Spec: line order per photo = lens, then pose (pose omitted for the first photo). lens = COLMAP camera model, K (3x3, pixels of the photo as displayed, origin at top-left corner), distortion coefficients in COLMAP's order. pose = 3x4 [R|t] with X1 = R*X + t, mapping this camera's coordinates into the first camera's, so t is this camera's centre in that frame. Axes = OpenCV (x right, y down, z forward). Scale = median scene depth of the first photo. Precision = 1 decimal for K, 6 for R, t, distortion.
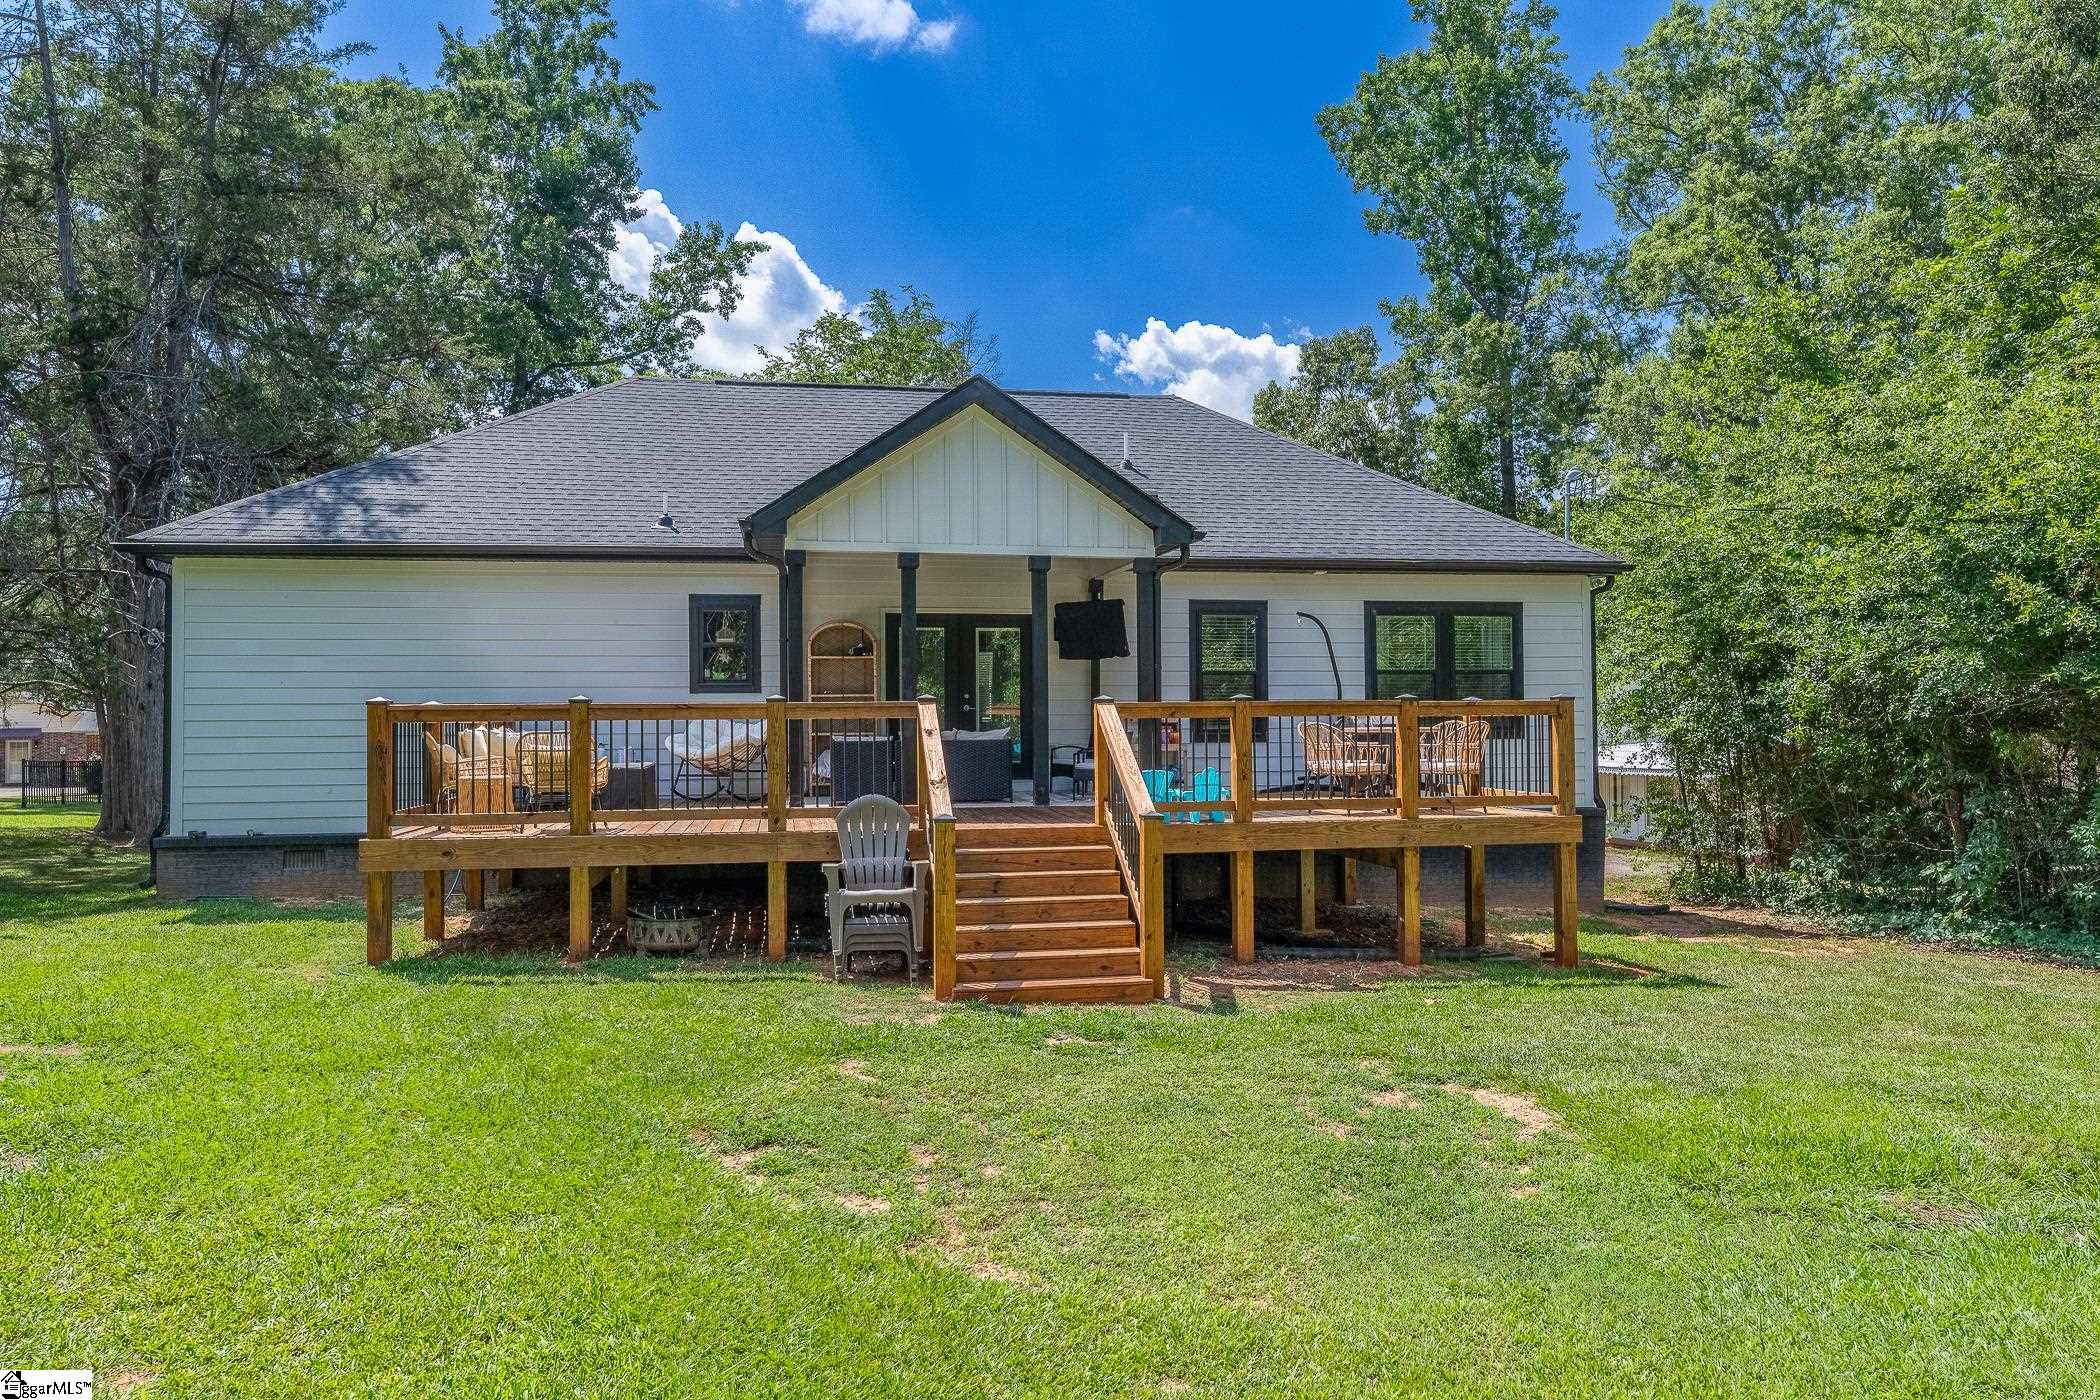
lens RADIAL K [[1419.5, 0, 1046.9], [0, 1419.5, 699.2], [0, 0, 1]] dist [-0.003395, -0.000424]
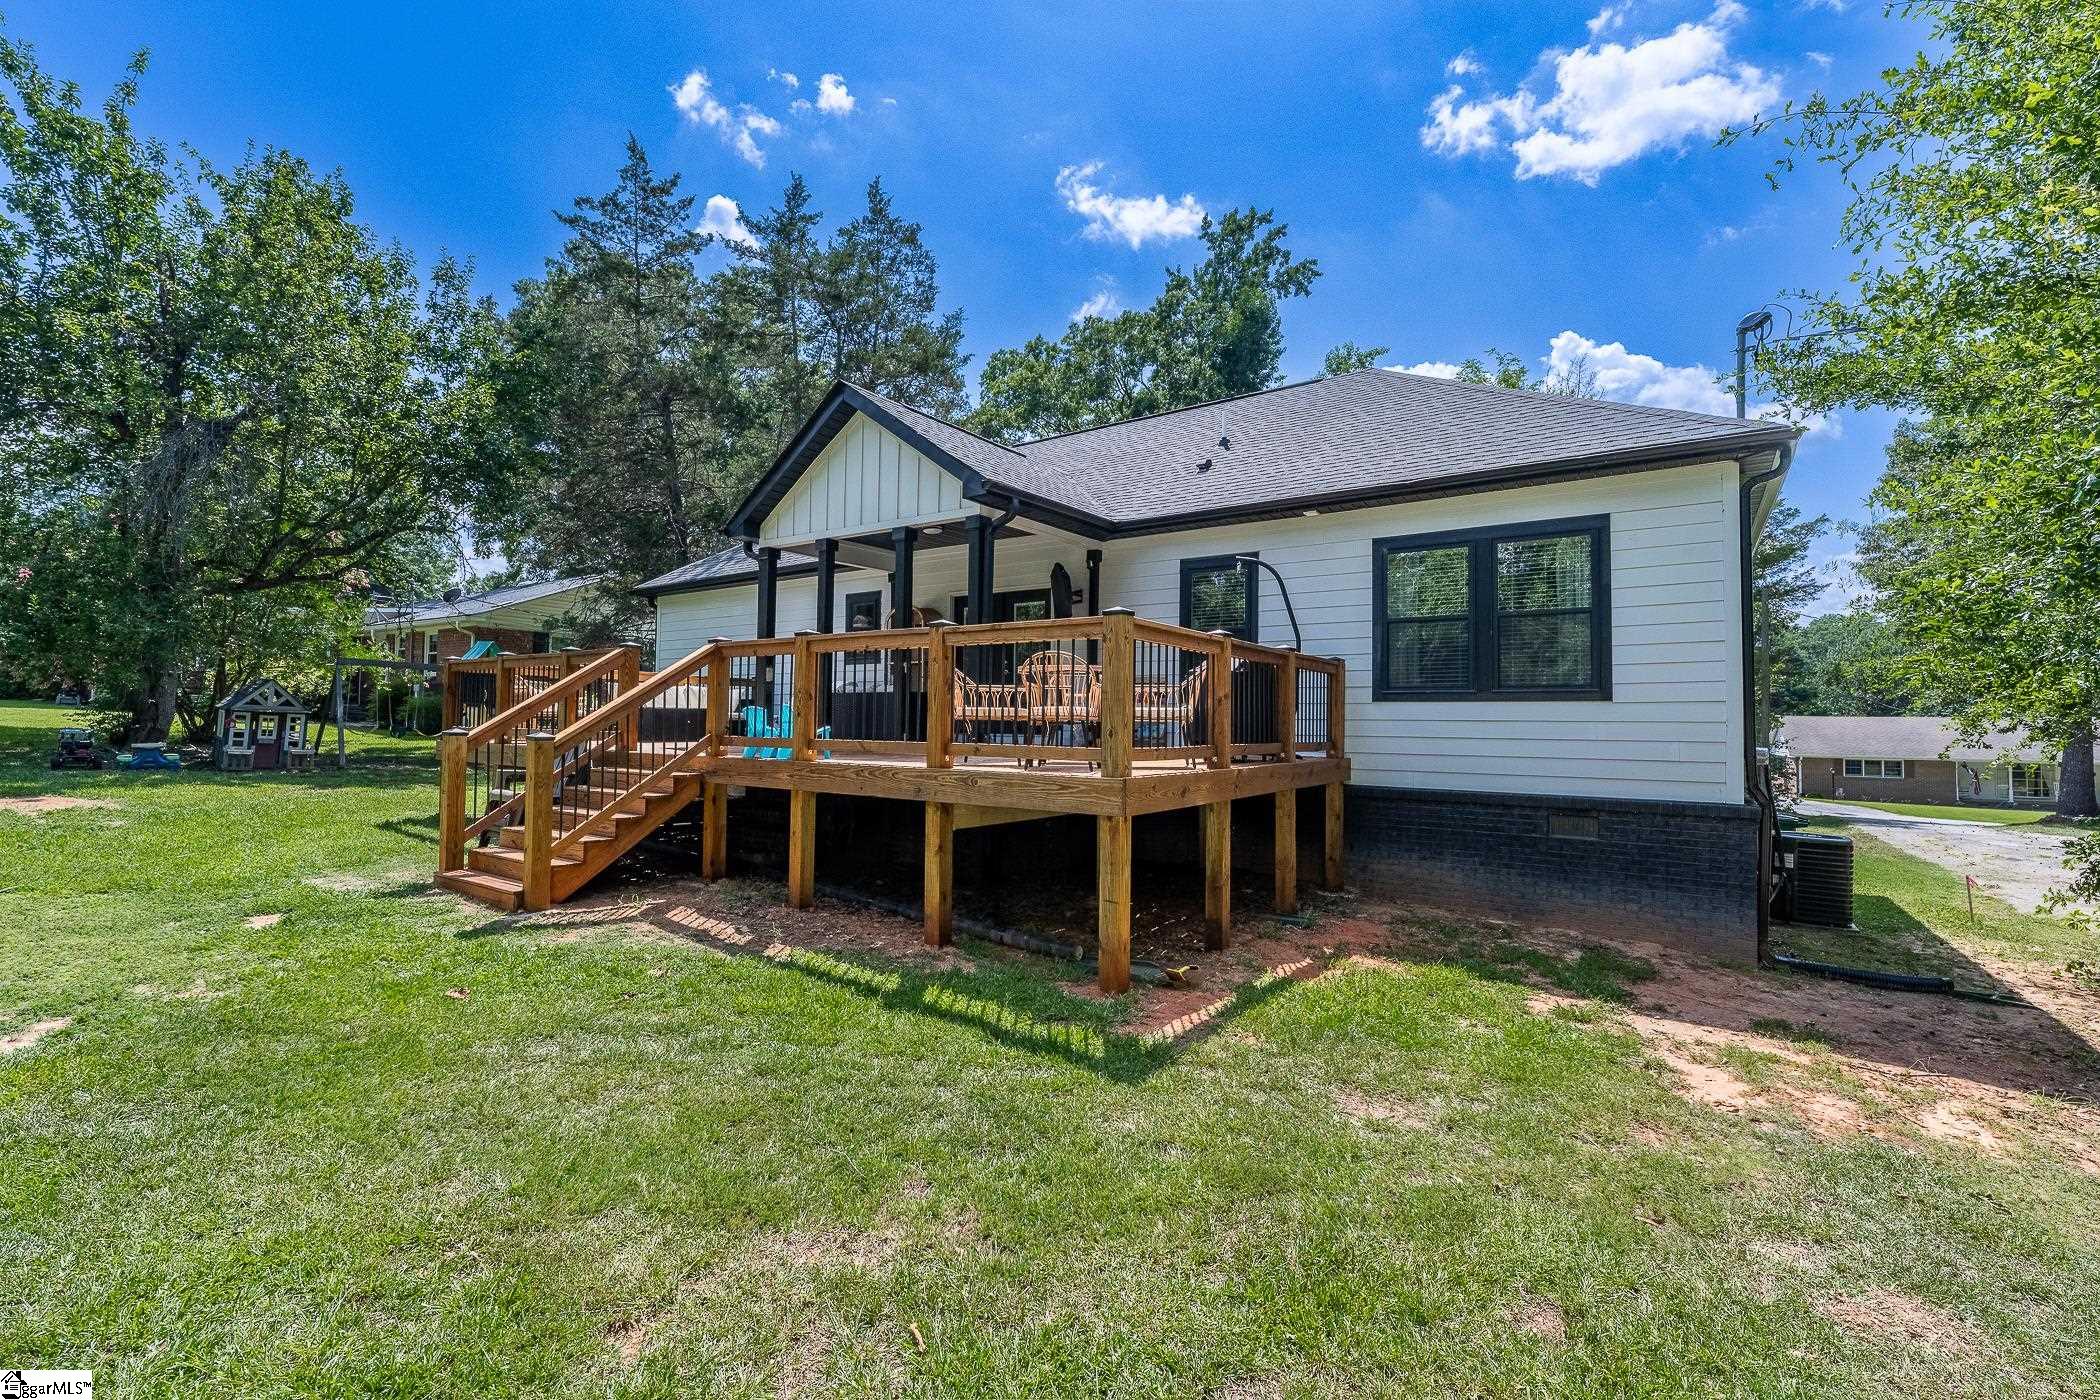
lens RADIAL K [[917.8, 0, 1050.0], [0, 917.8, 700.0], [0, 0, 1]] dist [-0.001207, -0.000124]
pose [[0.691282, -0.003983, -0.722574, 0.487957], [-0.005765, 0.999923, -0.011028, 0.035031], [0.722562, 0.011789, 0.691206, 0.475361]]
